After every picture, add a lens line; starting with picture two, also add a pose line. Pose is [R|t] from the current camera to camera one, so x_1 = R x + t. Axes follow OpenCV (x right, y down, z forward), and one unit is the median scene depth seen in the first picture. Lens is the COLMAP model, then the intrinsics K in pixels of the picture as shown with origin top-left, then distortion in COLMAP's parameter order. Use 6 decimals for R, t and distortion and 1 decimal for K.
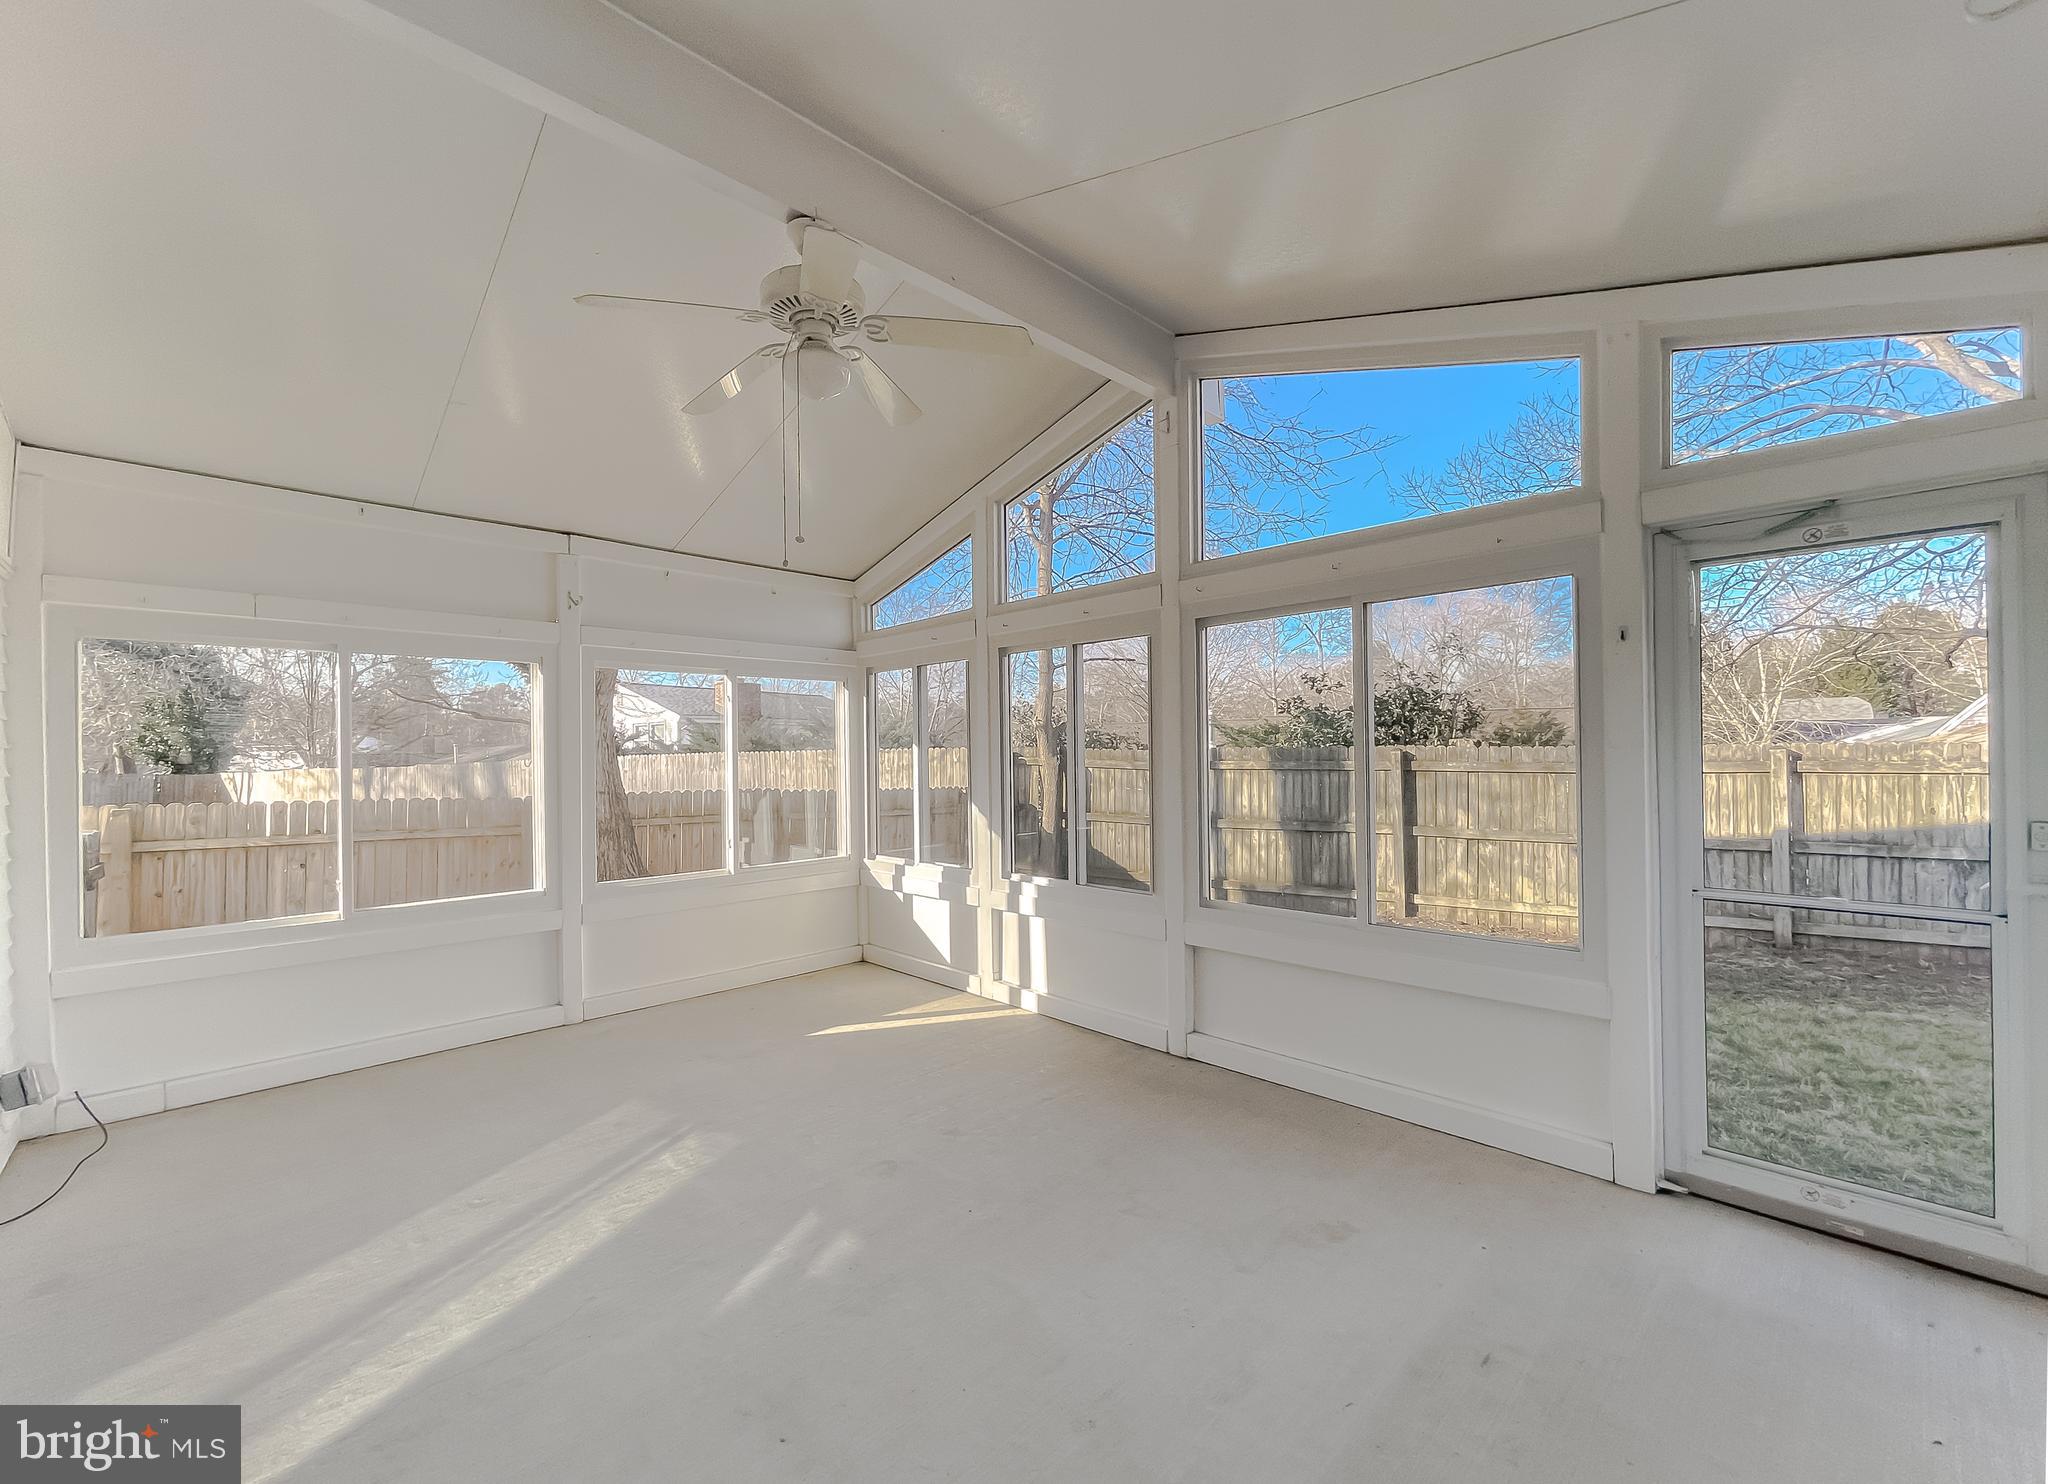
lens RADIAL K [[870.3, 0, 1038.5], [0, 870.3, 736.2], [0, 0, 1]] dist [0.000800, 0.000542]
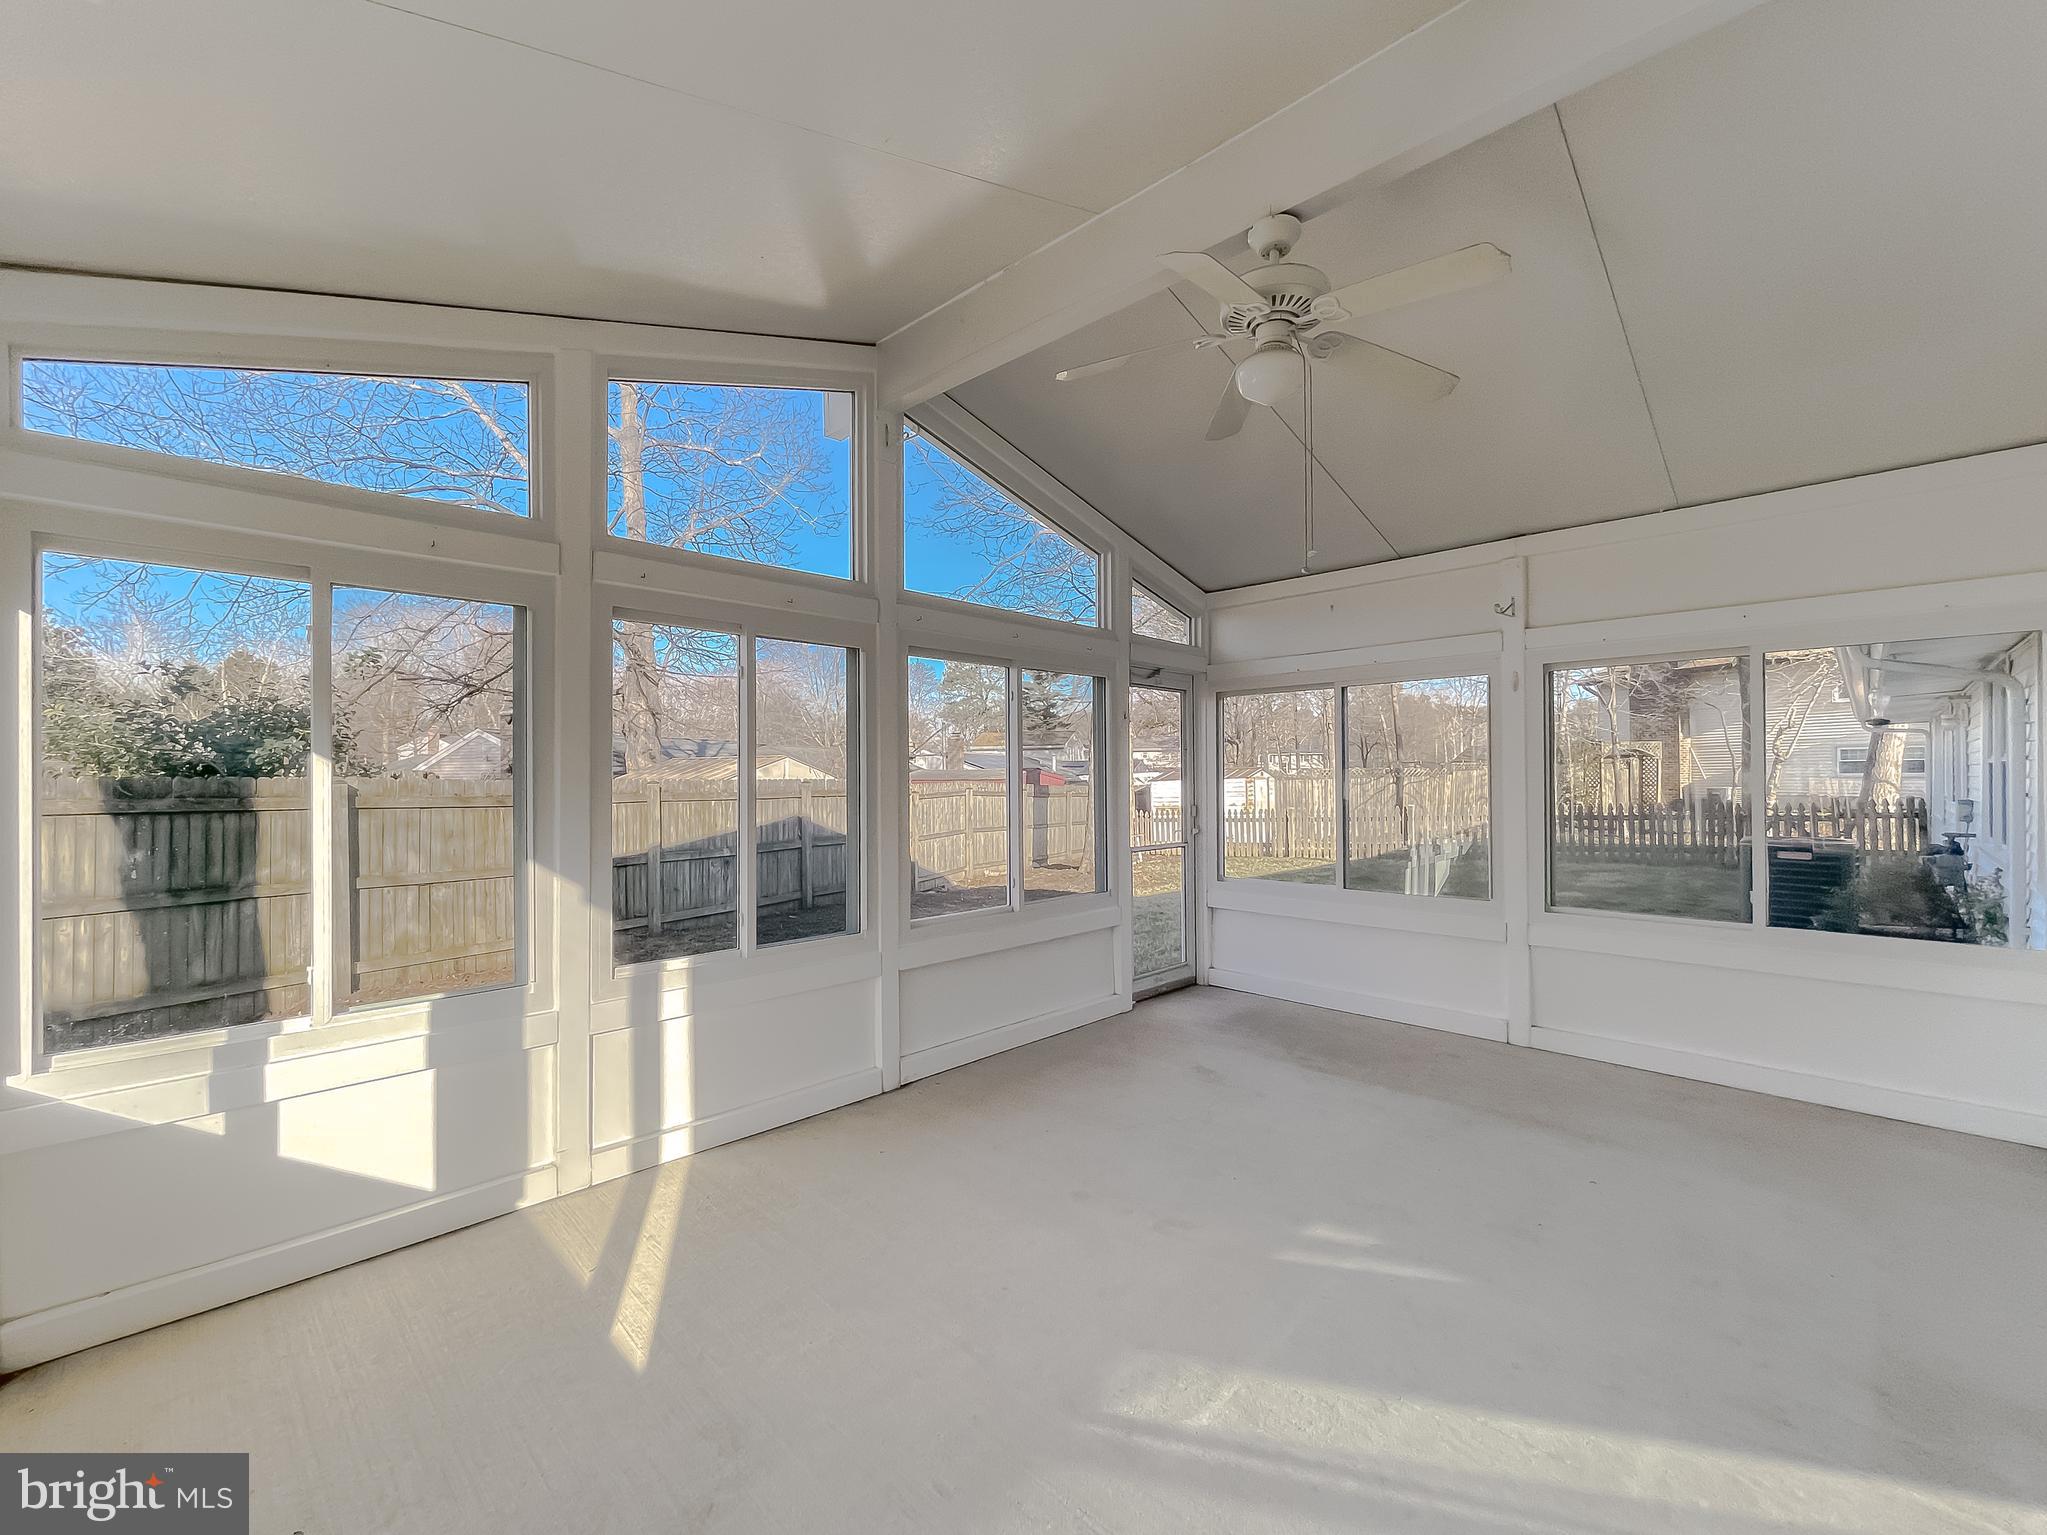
lens RADIAL K [[851.3, 0, 1024.6], [0, 851.3, 773.2], [0, 0, 1]] dist [-0.000981, 0.000659]
pose [[-0.026961, 0.019328, 0.999450, -0.407169], [-0.013324, 0.999717, -0.019692, 0.016059], [-0.999548, -0.013847, -0.026696, 0.450738]]
